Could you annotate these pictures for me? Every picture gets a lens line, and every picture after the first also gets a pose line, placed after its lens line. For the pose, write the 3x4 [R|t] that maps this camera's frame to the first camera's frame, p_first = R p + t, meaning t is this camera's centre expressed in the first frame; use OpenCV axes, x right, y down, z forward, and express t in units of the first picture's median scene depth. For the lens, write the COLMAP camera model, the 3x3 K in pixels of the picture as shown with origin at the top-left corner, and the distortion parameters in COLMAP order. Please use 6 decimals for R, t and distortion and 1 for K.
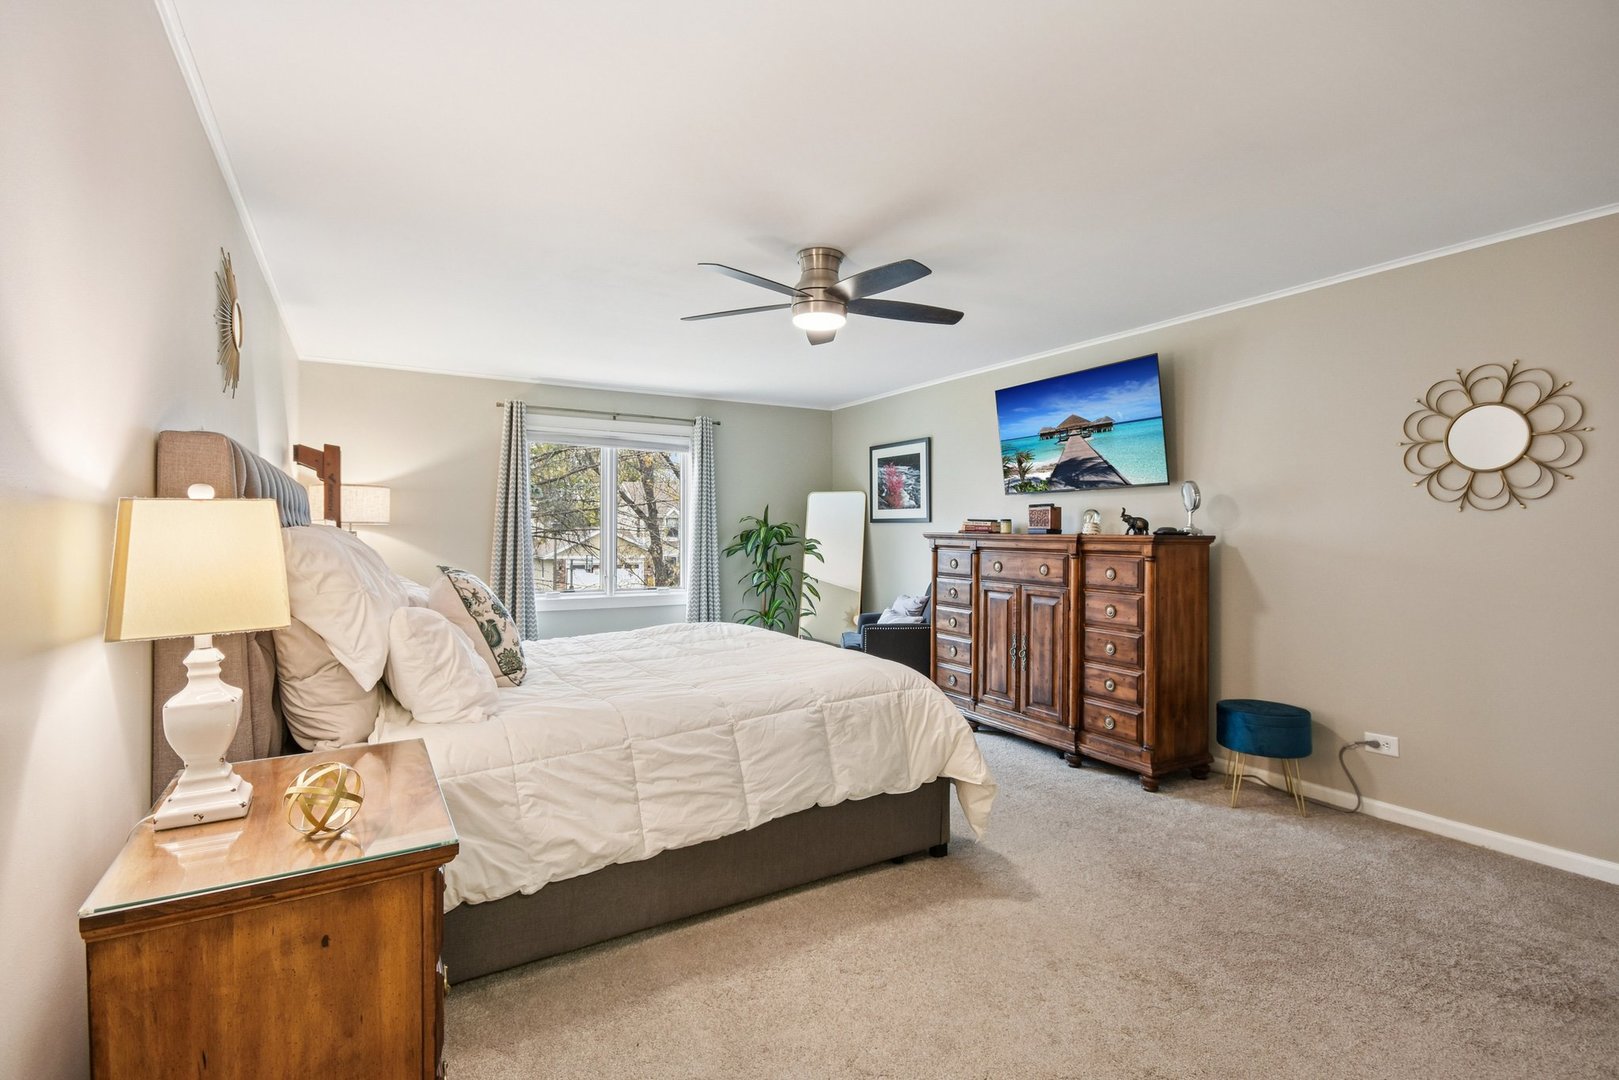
lens RADIAL K [[767.1, 0, 809.2], [0, 767.1, 525.1], [0, 0, 1]] dist [-0.003611, -0.002736]
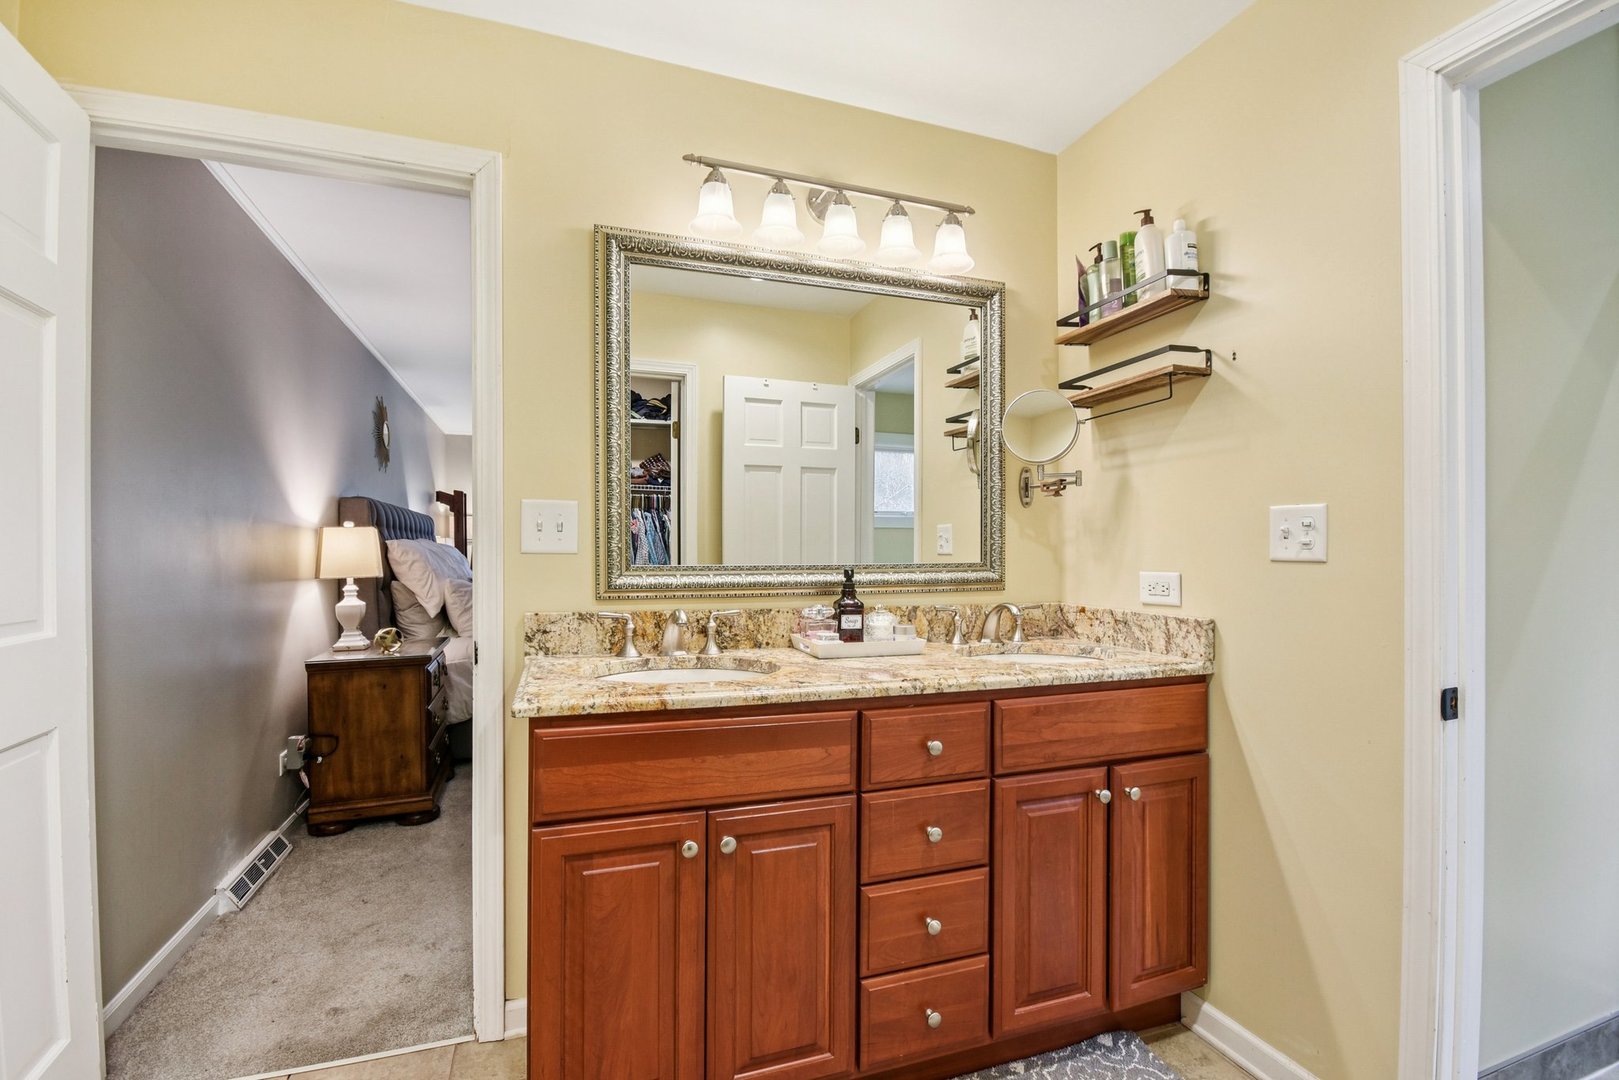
lens RADIAL K [[735.0, 0, 812.0], [0, 735.0, 552.3], [0, 0, 1]] dist [0.003057, 0.000268]
pose [[0.983758, 0.004107, -0.179452, 0.597865], [-0.002769, 0.999966, 0.007708, 0.014192], [0.179478, -0.007086, 0.983736, -0.587353]]
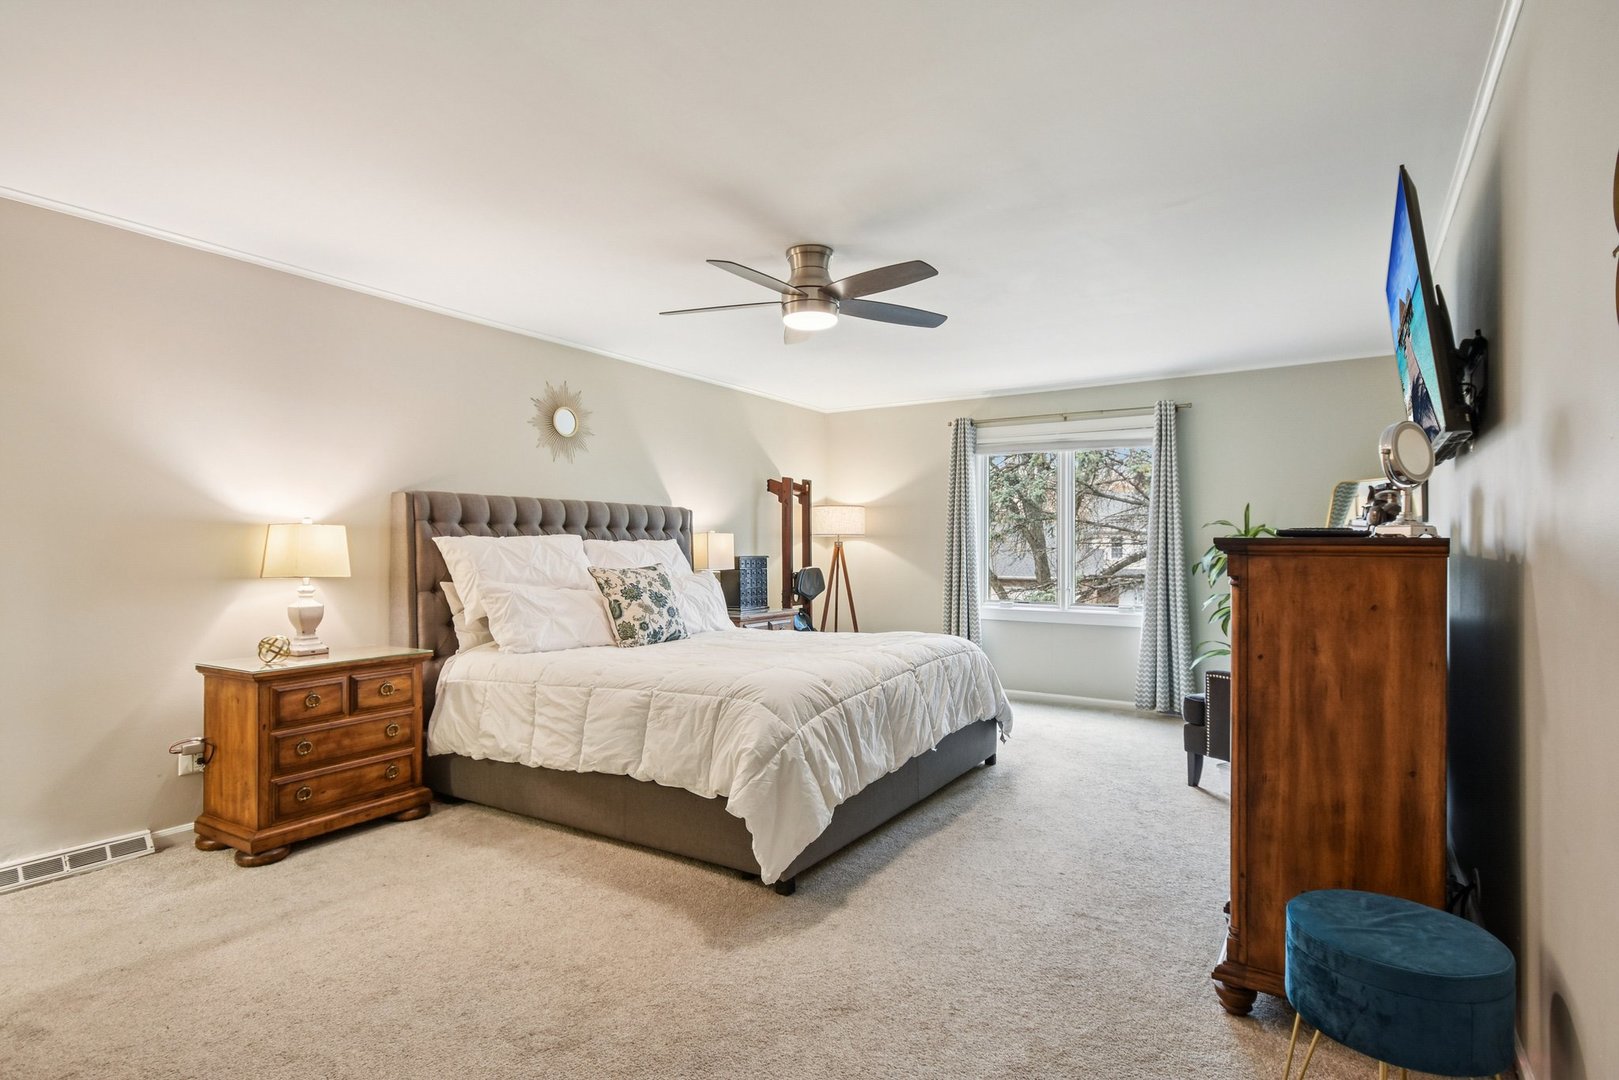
lens RADIAL K [[816.8, 0, 813.2], [0, 816.8, 546.4], [0, 0, 1]] dist [0.000480, 0.000581]
pose [[0.448171, -0.000171, -0.893948, 1.132375], [0.007203, 0.999968, 0.003421, 0.020939], [0.893919, -0.007973, 0.448158, 0.650940]]
